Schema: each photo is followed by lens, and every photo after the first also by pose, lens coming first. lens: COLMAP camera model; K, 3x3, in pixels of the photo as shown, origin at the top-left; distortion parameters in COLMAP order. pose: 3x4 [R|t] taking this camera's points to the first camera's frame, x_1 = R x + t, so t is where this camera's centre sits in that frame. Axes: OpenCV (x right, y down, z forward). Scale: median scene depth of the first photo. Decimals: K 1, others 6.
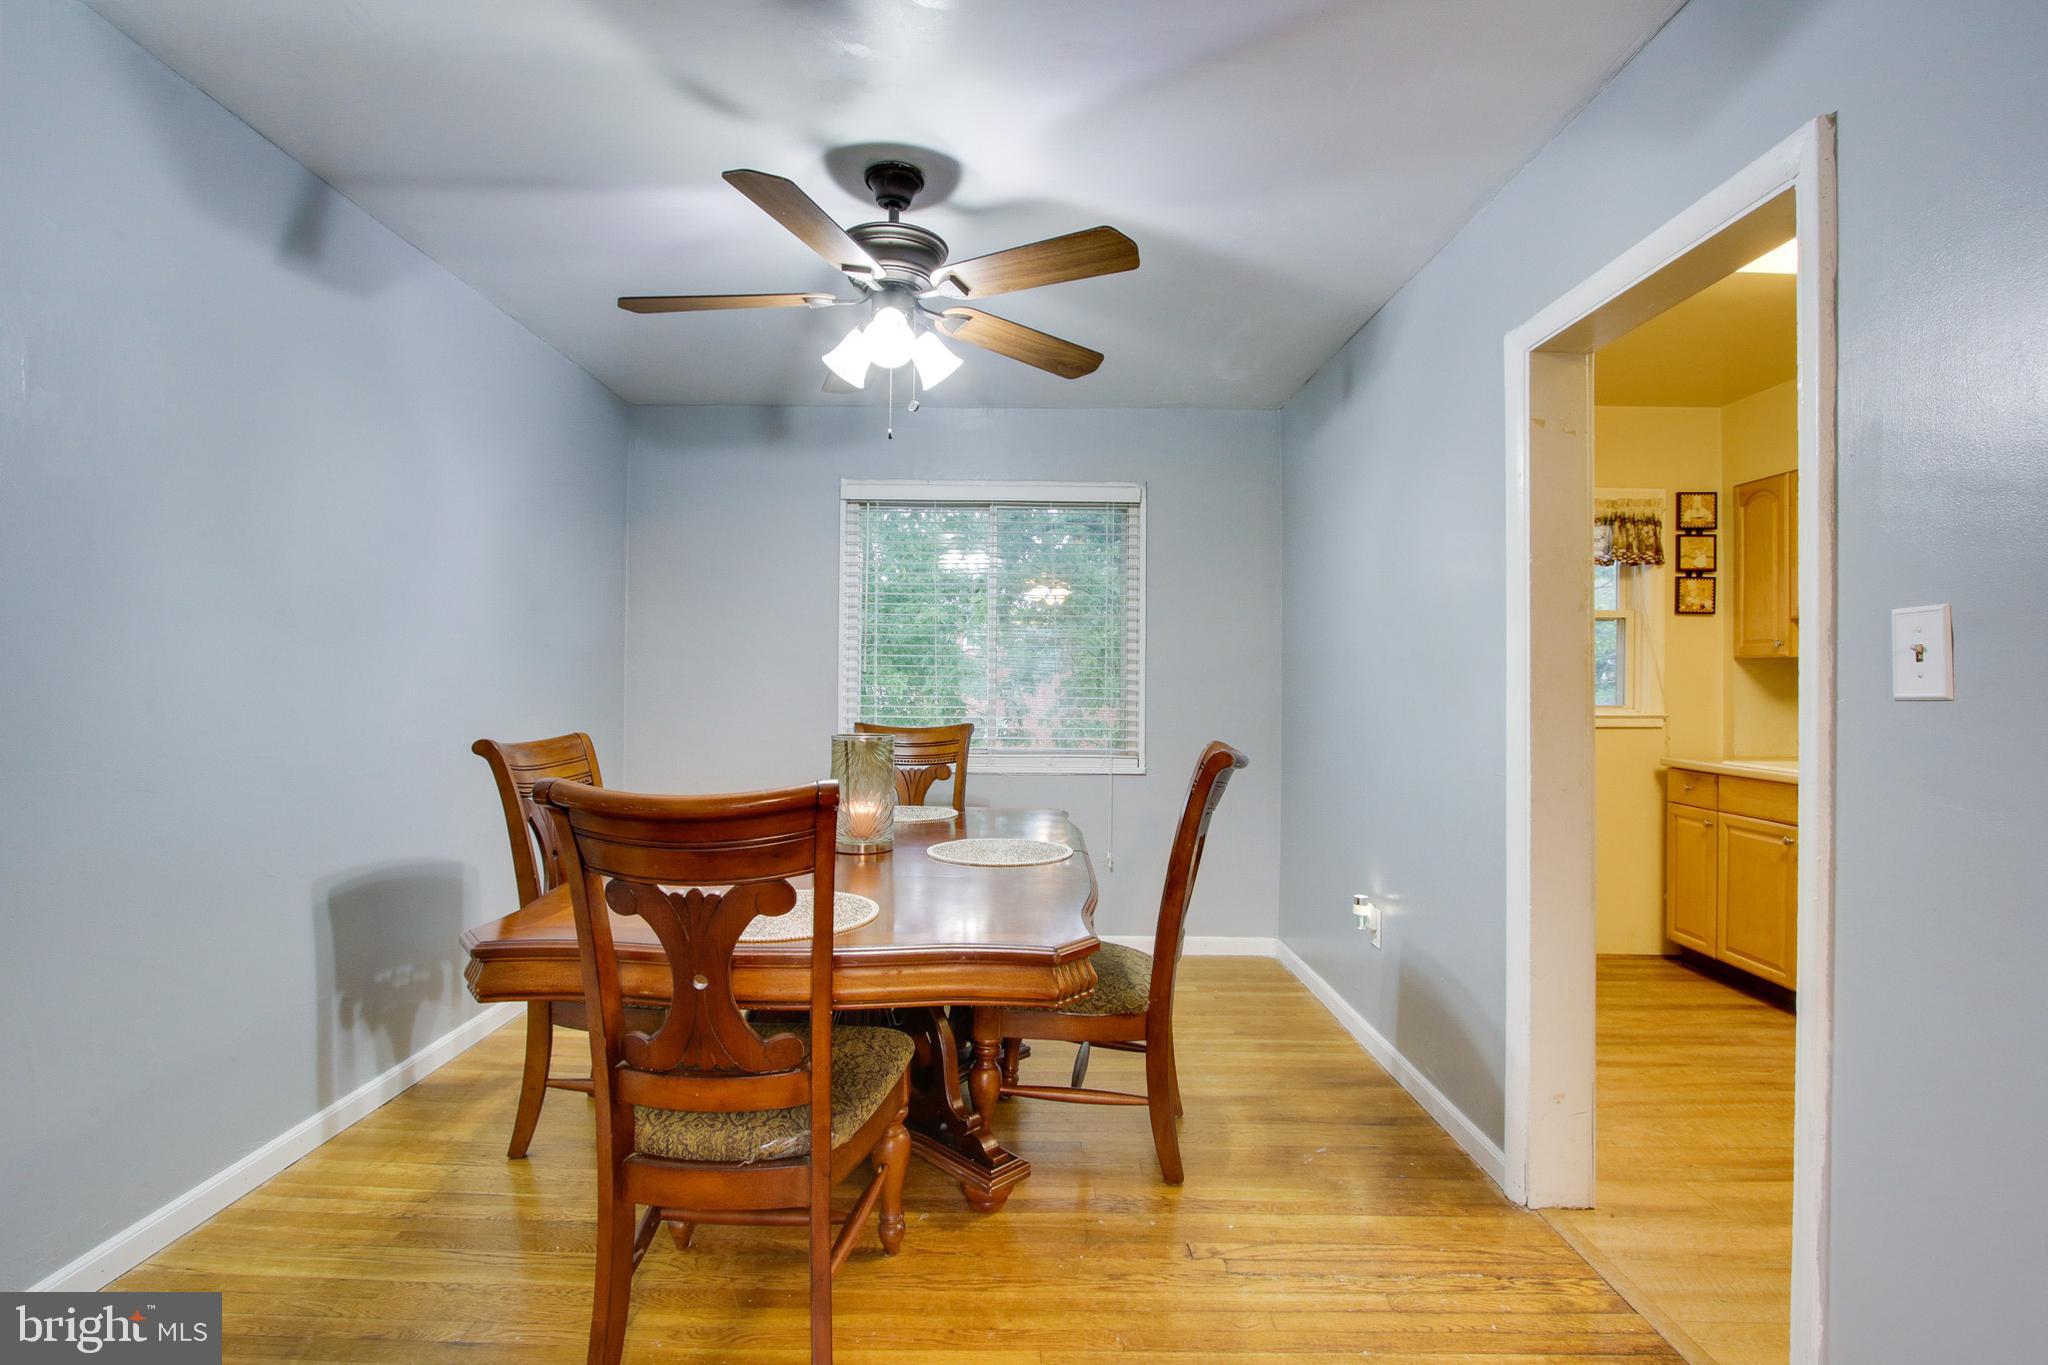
lens RADIAL K [[966.6, 0, 1007.2], [0, 966.6, 672.7], [0, 0, 1]] dist [-0.009984, -0.000150]
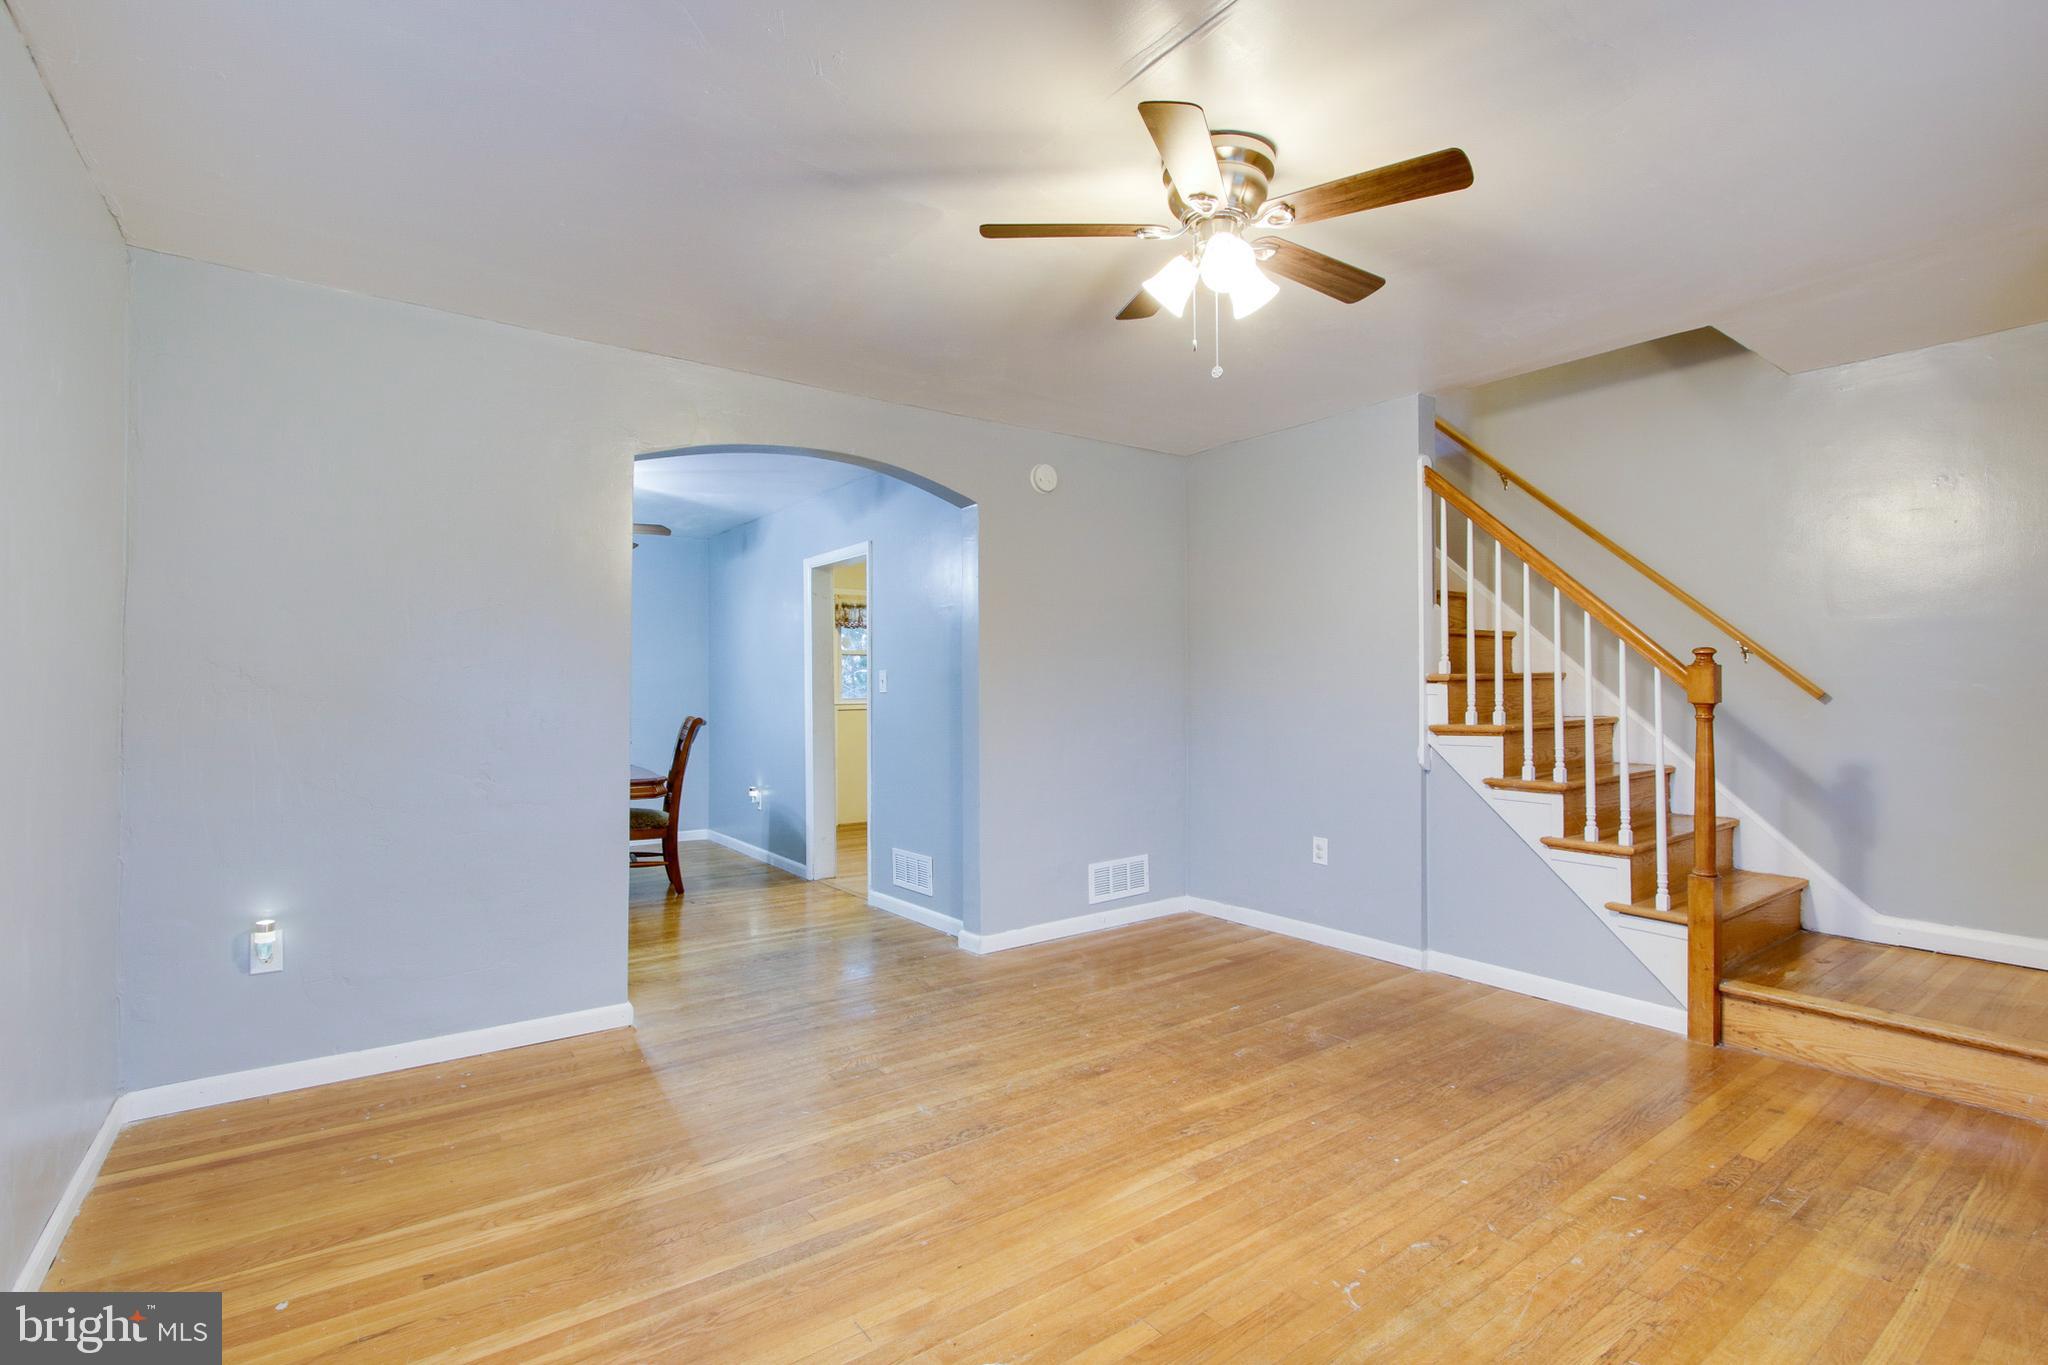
lens RADIAL K [[945.3, 0, 1024.5], [0, 945.3, 679.0], [0, 0, 1]] dist [-0.015578, 0.000795]
pose [[0.807098, -0.005016, 0.590396, -0.531088], [0.004746, 0.999987, 0.002008, -0.019642], [-0.590398, 0.001181, 0.807111, -1.456651]]
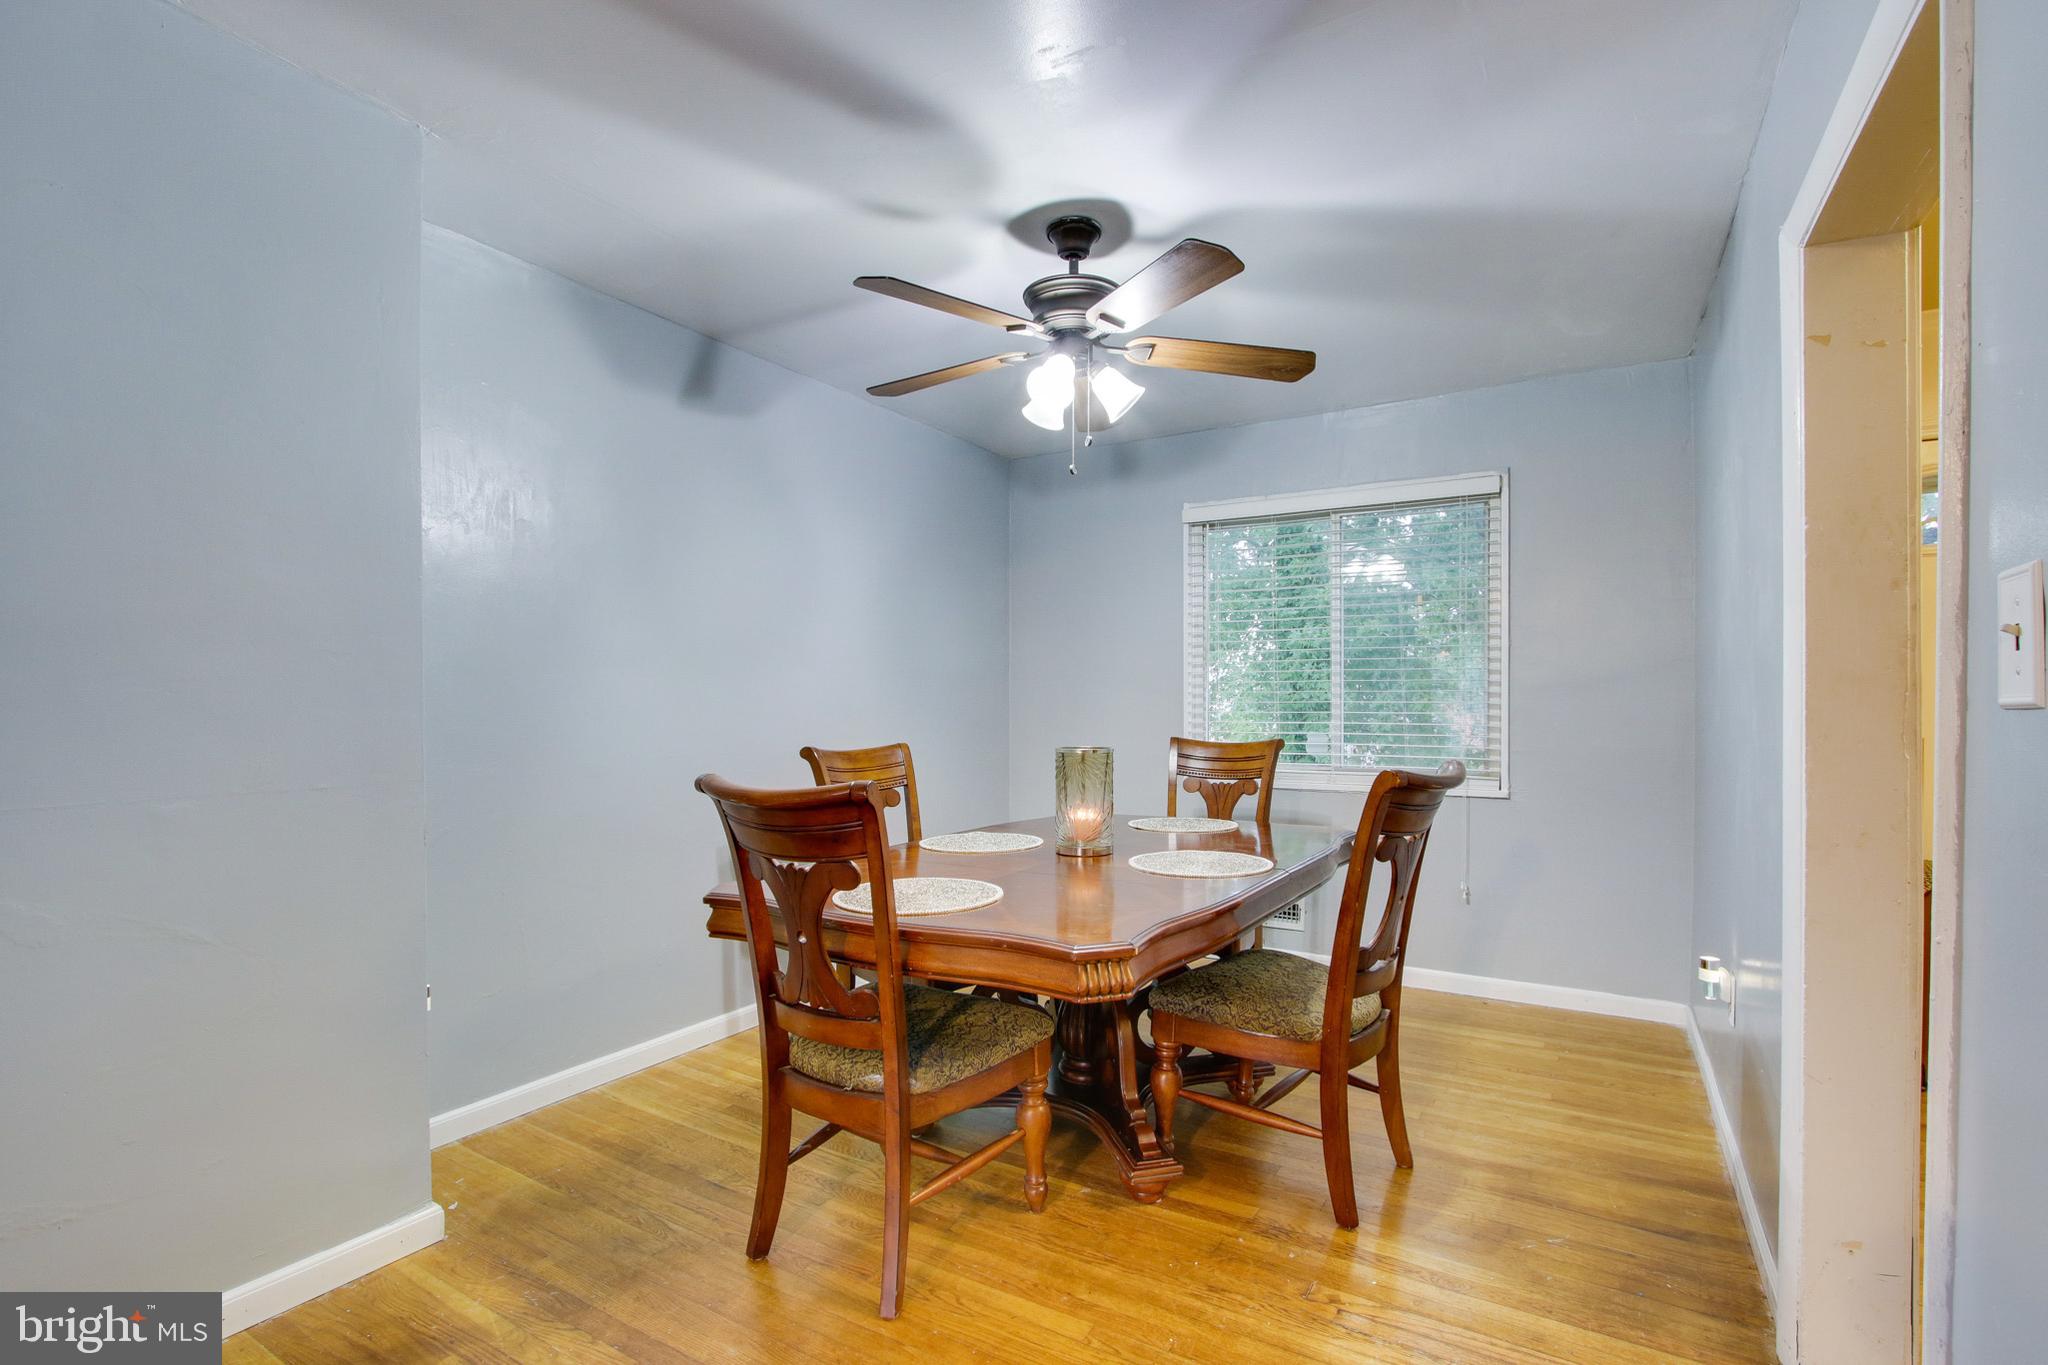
lens RADIAL K [[951.3, 0, 1027.3], [0, 951.3, 703.5], [0, 0, 1]] dist [-0.009206, 0.000205]
pose [[0.860652, -0.009800, -0.509099, 0.376814], [0.016999, 0.999810, 0.009492, 0.004078], [0.508910, -0.016824, 0.860656, 0.051585]]
